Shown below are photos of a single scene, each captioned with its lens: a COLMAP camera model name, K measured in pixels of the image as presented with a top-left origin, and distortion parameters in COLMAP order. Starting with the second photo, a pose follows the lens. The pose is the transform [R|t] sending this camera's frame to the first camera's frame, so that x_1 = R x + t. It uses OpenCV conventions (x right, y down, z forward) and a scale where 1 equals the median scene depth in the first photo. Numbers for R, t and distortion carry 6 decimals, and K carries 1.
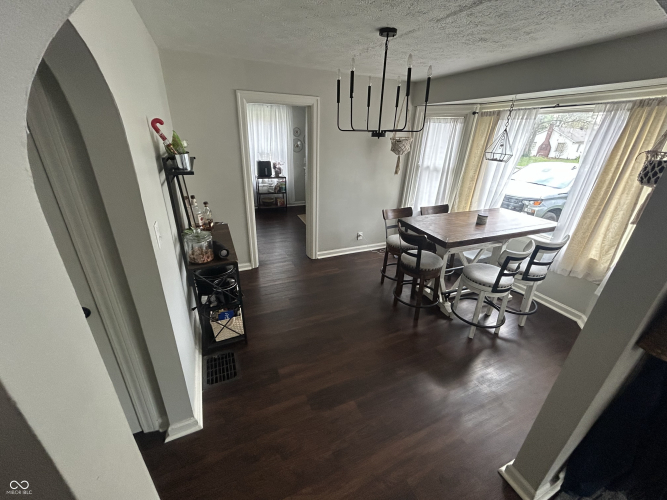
lens RADIAL K [[270.6, 0, 333.7], [0, 270.6, 248.8], [0, 0, 1]] dist [0.002154, 0.001139]
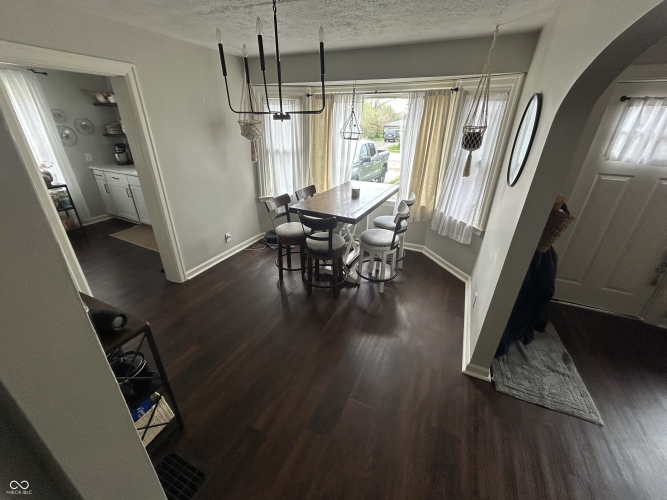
lens RADIAL K [[270.6, 0, 333.7], [0, 270.6, 248.2], [0, 0, 1]] dist [0.002154, 0.001139]
pose [[0.748457, -0.299480, 0.591713, -0.261689], [0.268470, 0.952677, 0.142585, -0.071235], [-0.606413, 0.052139, 0.793439, 0.164724]]
